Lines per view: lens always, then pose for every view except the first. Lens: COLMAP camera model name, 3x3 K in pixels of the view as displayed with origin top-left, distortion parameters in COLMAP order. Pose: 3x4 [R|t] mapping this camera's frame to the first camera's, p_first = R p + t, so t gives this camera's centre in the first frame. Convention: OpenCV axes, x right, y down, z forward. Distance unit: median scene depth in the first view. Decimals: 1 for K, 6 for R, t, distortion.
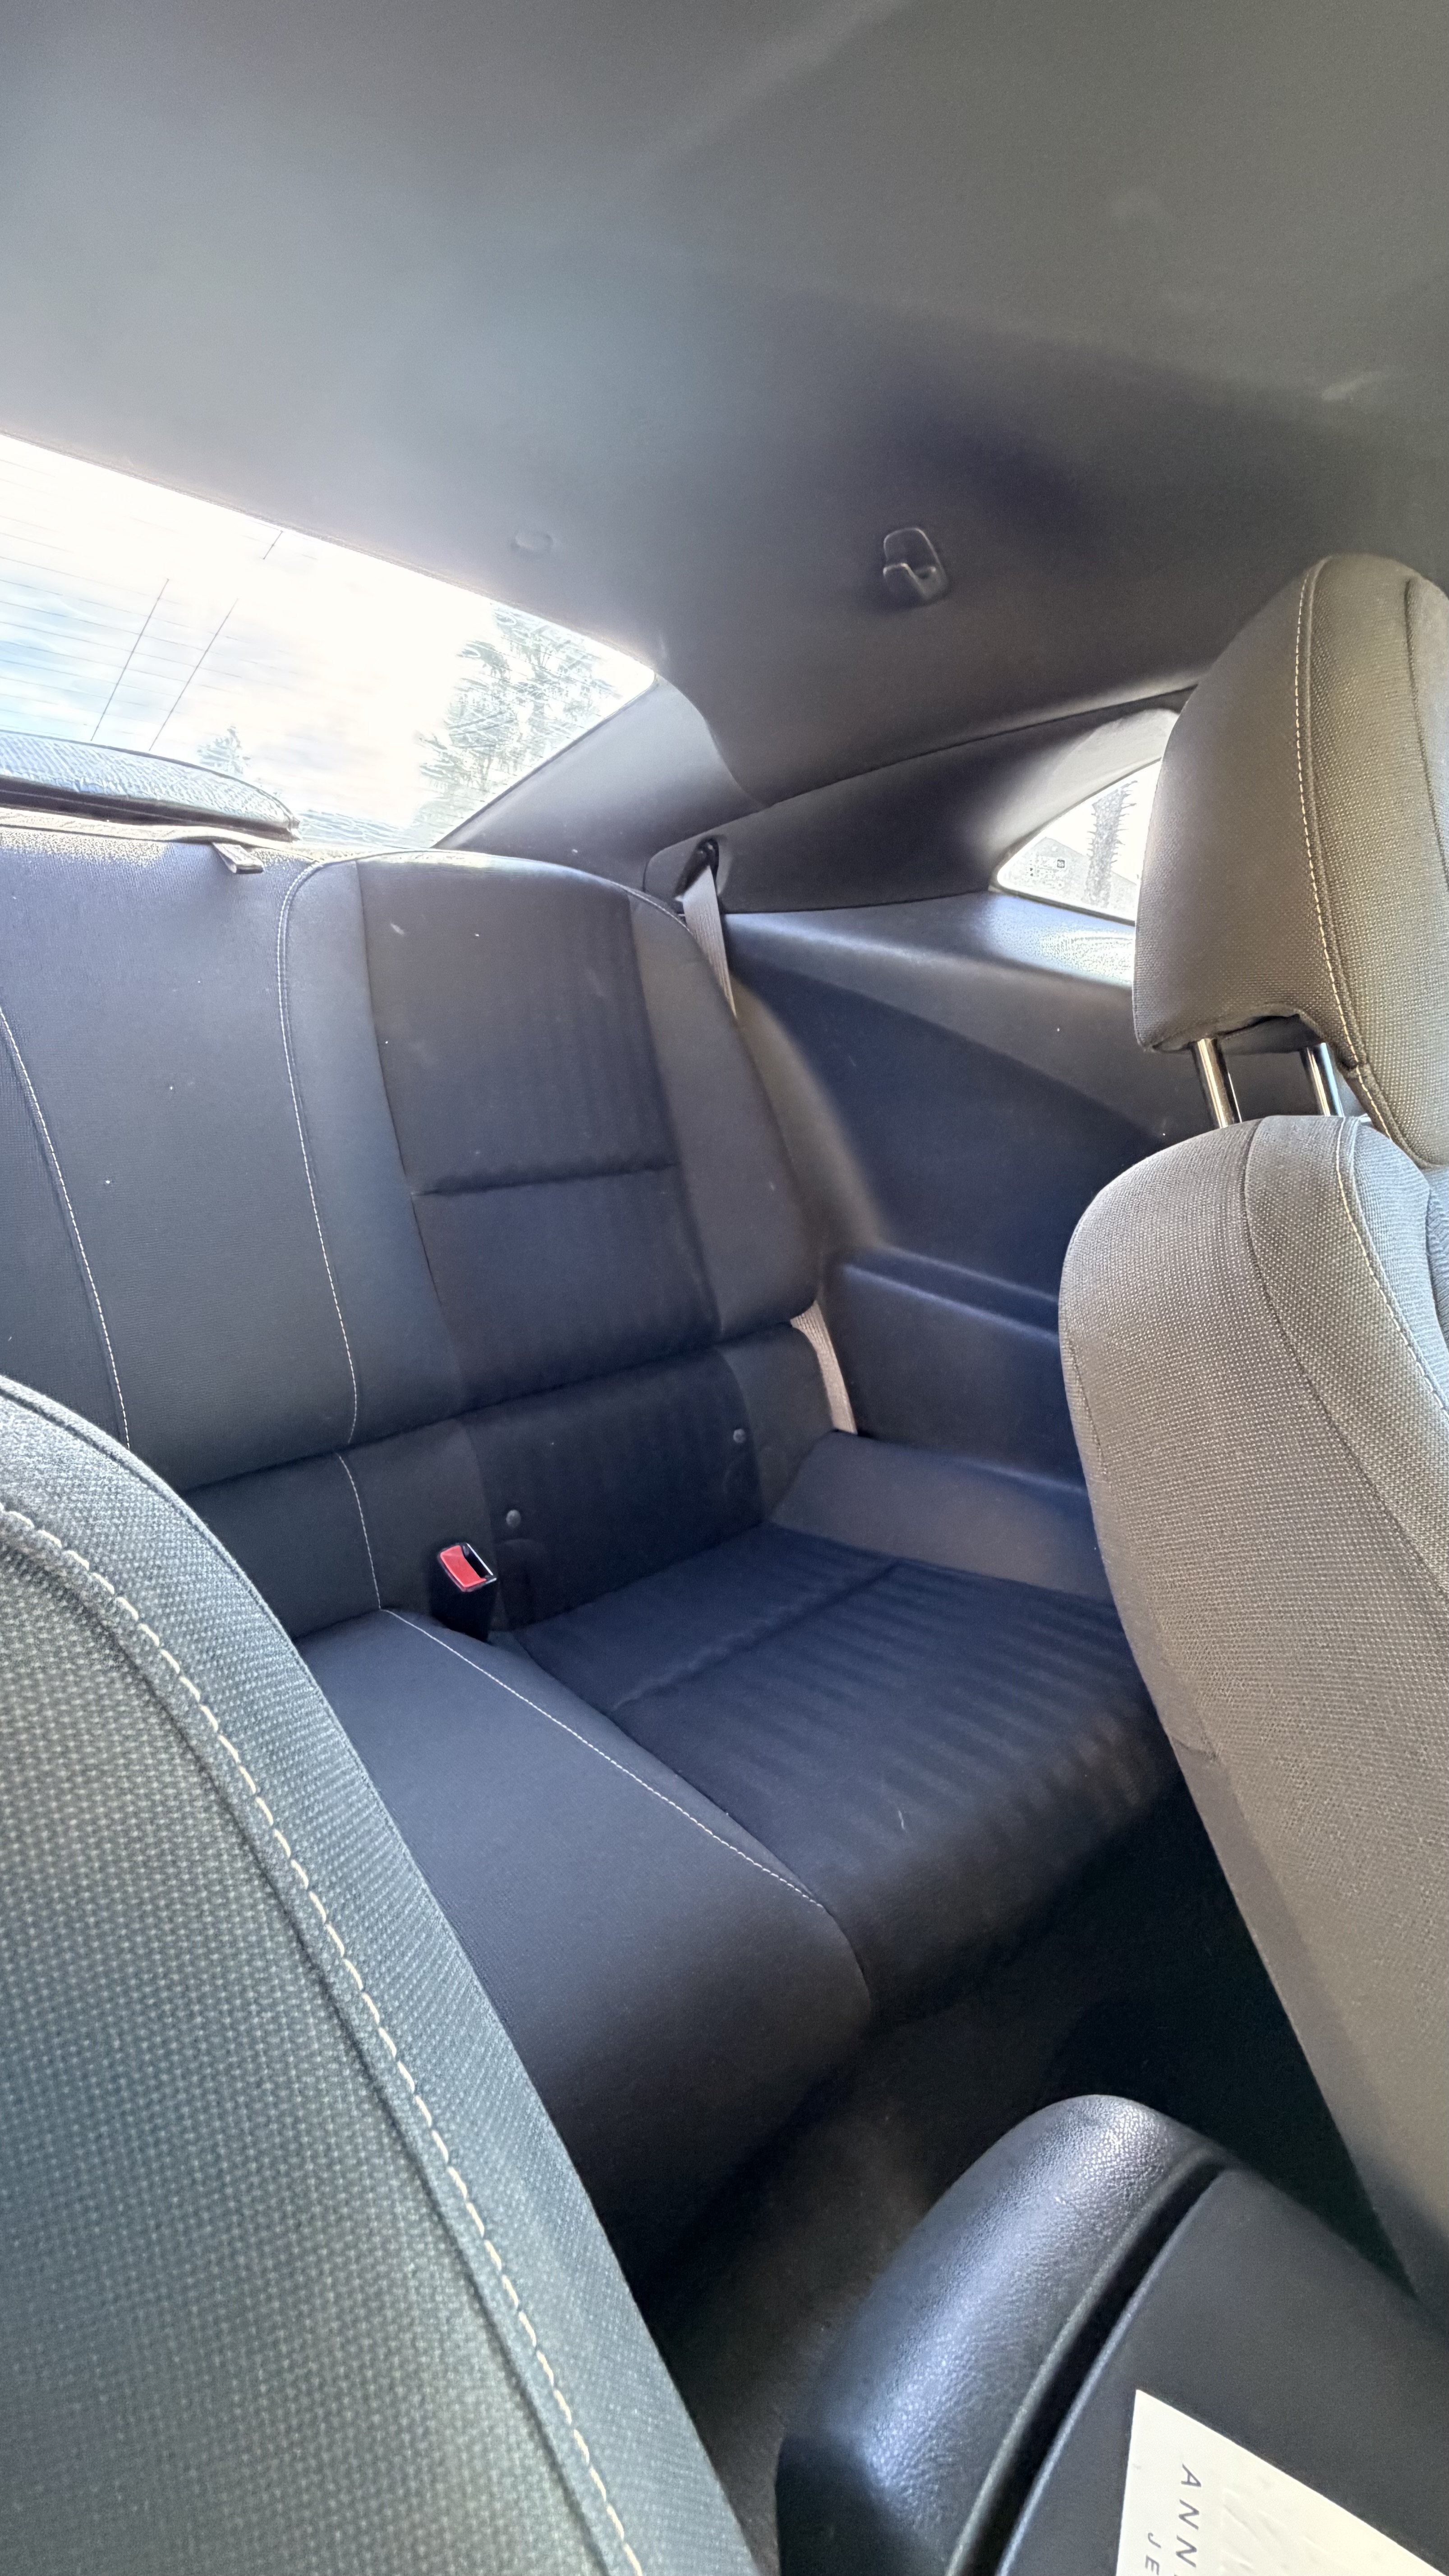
lens RADIAL K [[1007.6, 0, 736.2], [0, 1007.6, 1282.7], [0, 0, 1]] dist [0.000317, 0.000105]
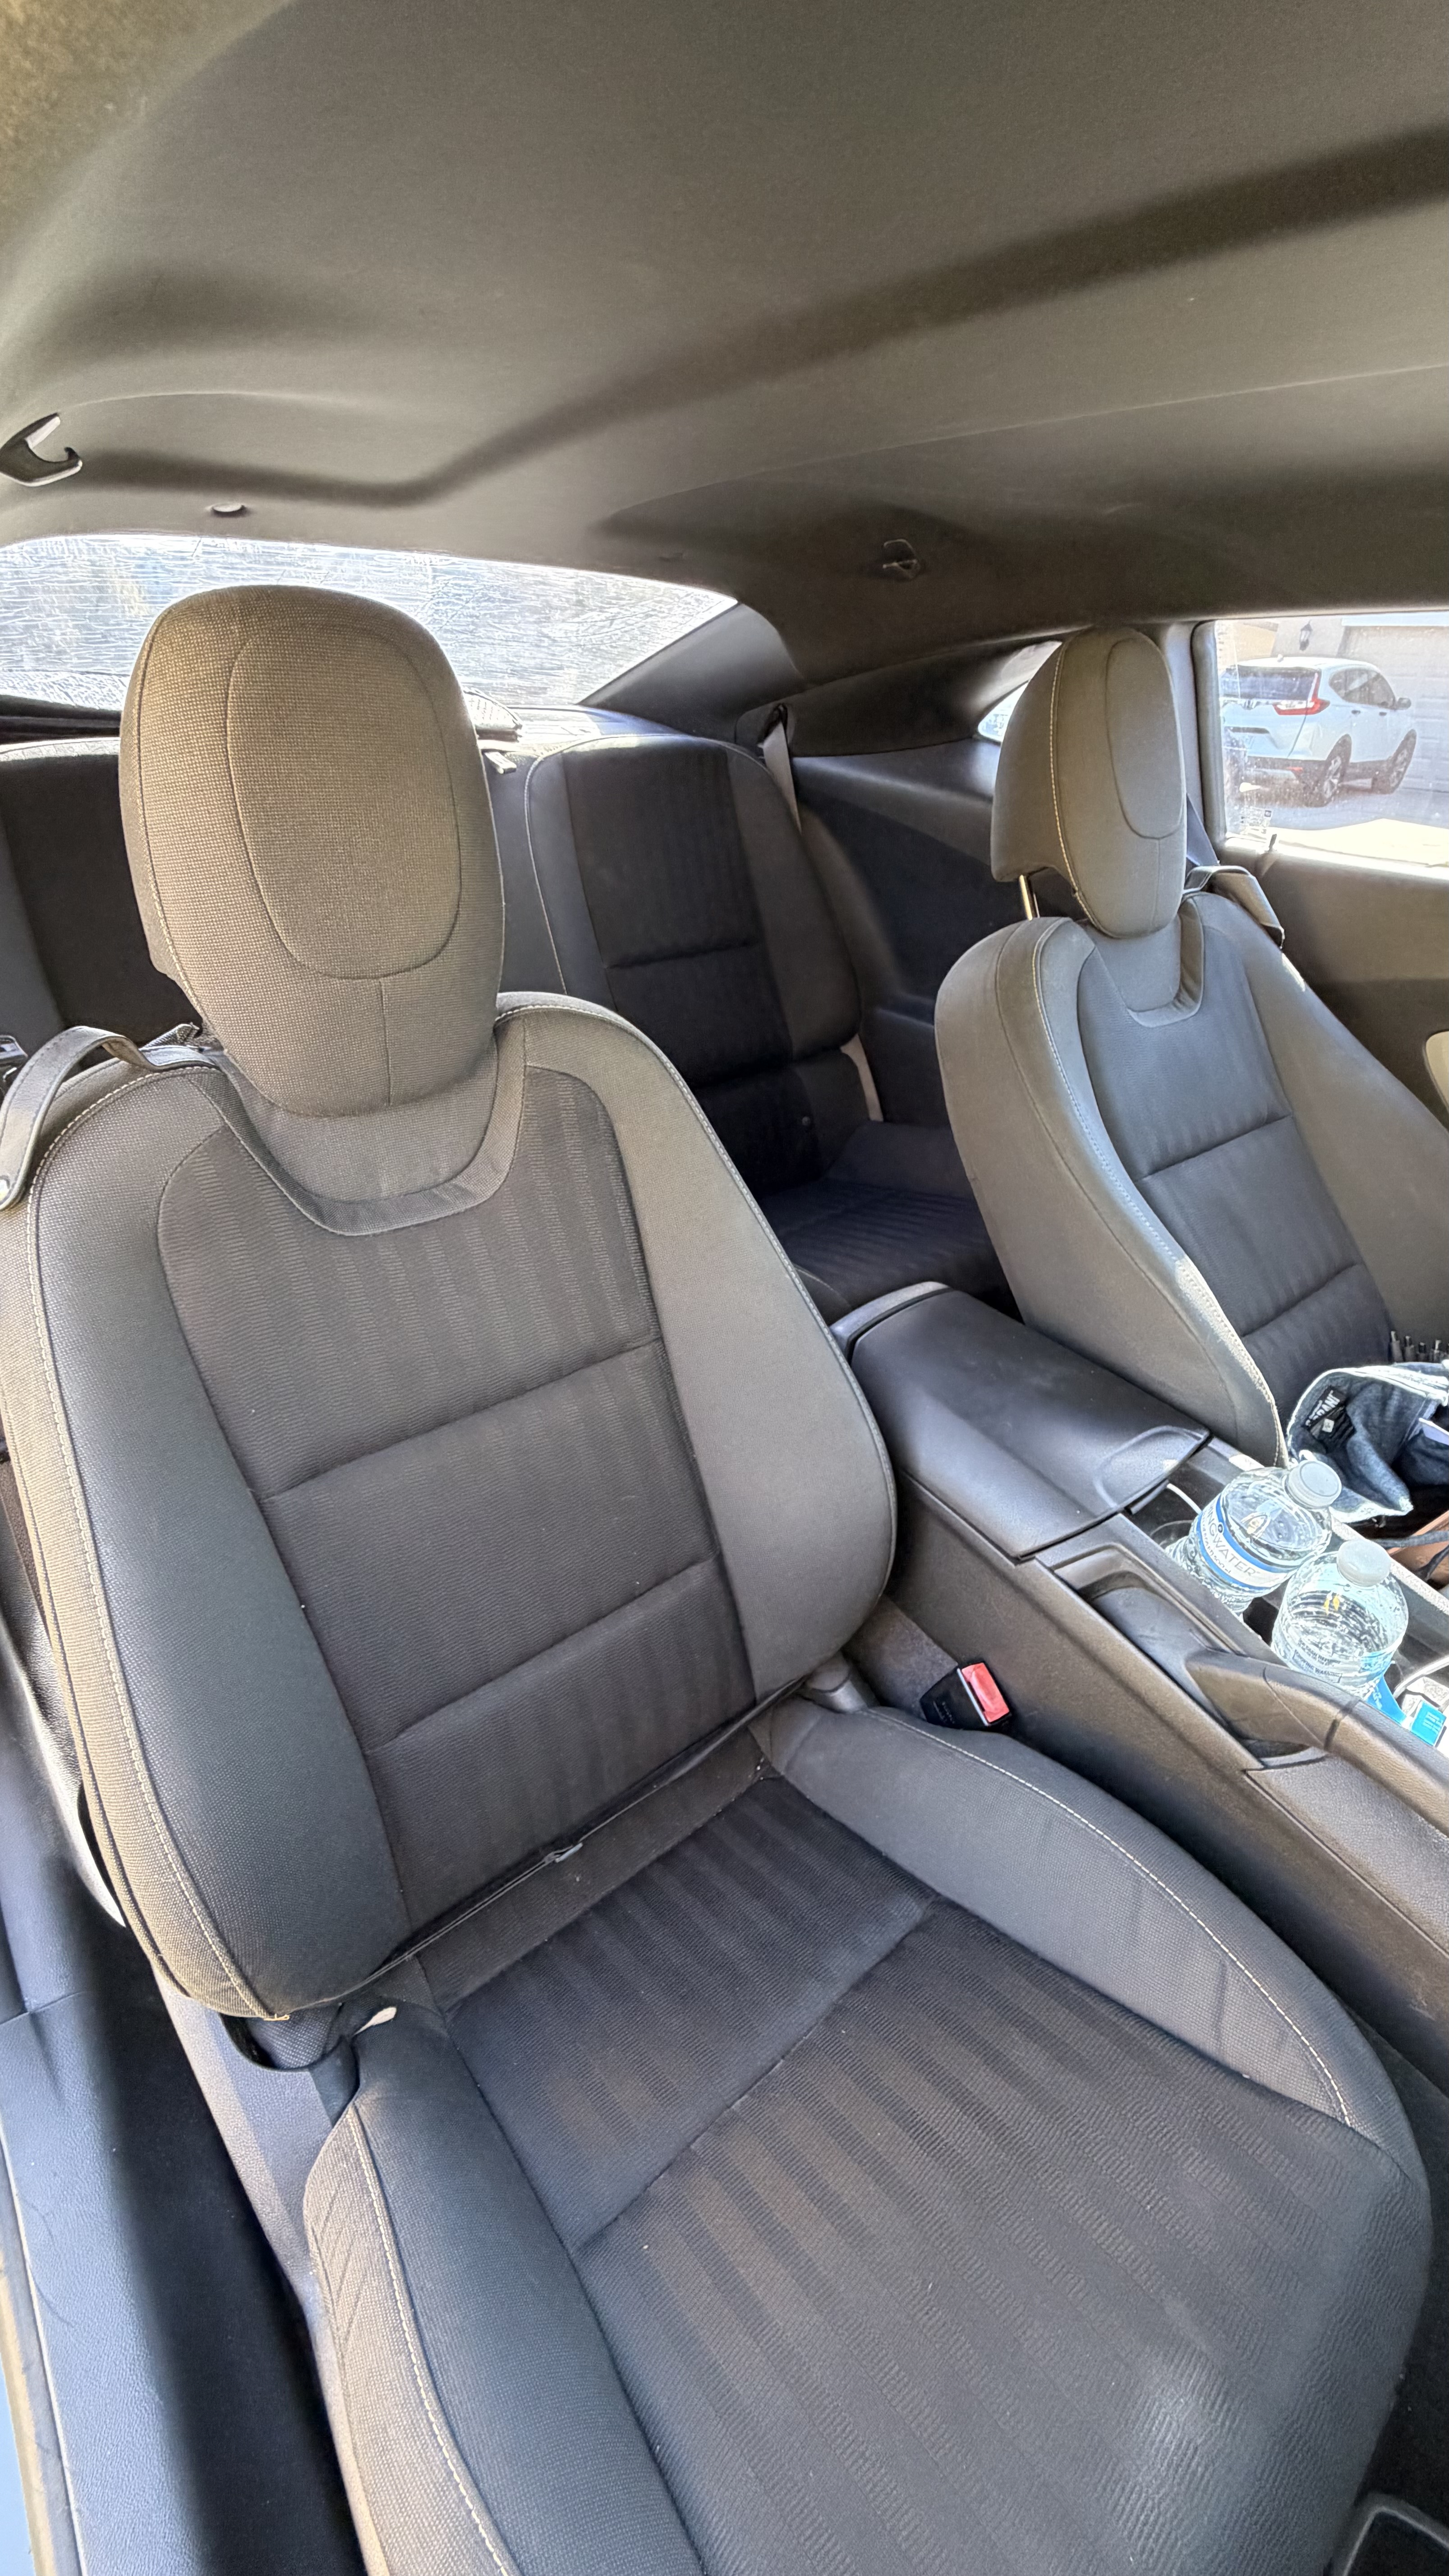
lens RADIAL K [[1007.6, 0, 736.2], [0, 1007.6, 1282.7], [0, 0, 1]] dist [0.000317, 0.000105]
pose [[0.996432, -0.007823, -0.084036, 0.026548], [0.026194, 0.975190, 0.219815, 0.052379], [0.080232, -0.221232, 0.971915, -0.641614]]
